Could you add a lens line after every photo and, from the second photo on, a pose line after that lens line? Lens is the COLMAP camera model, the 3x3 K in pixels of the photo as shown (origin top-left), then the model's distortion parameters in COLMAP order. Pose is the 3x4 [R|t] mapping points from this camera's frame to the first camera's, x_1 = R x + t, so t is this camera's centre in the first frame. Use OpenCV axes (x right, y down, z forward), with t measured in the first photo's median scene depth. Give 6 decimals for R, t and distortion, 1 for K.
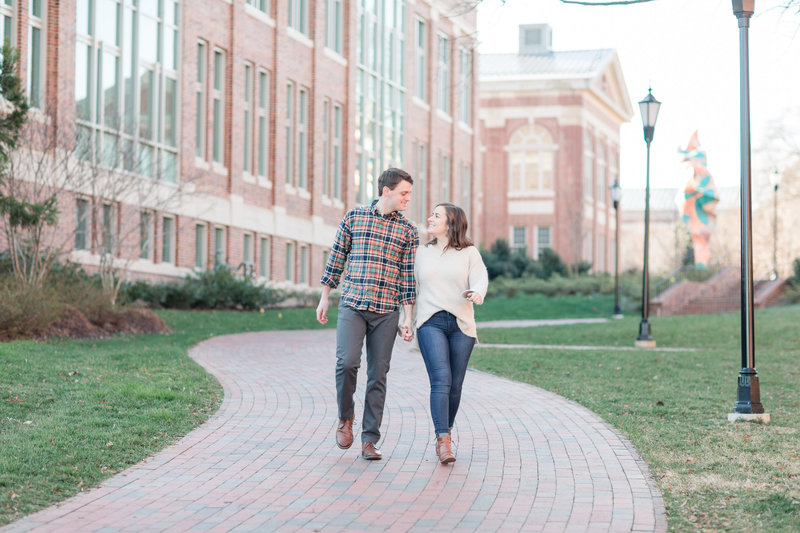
lens RADIAL K [[1921.8, 0, 400.0], [0, 1921.8, 266.6], [0, 0, 1]] dist [0.034348, 0.000000]
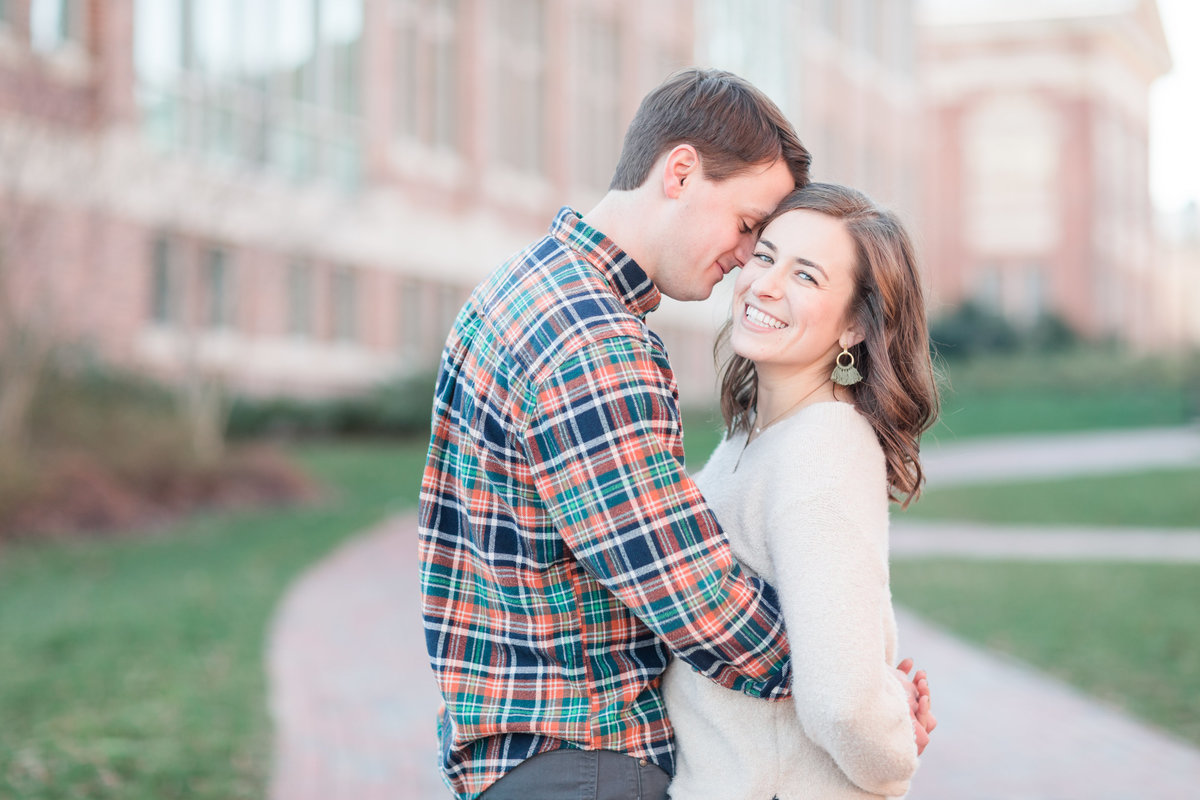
lens RADIAL K [[2882.6, 0, 600.1], [0, 2882.6, 399.4], [0, 0, 1]] dist [0.034348, 0.000000]
pose [[0.997921, -0.022231, -0.060499, -0.007929], [0.023395, 0.999553, 0.018604, -0.002163], [0.060058, -0.019981, 0.997995, 0.246255]]
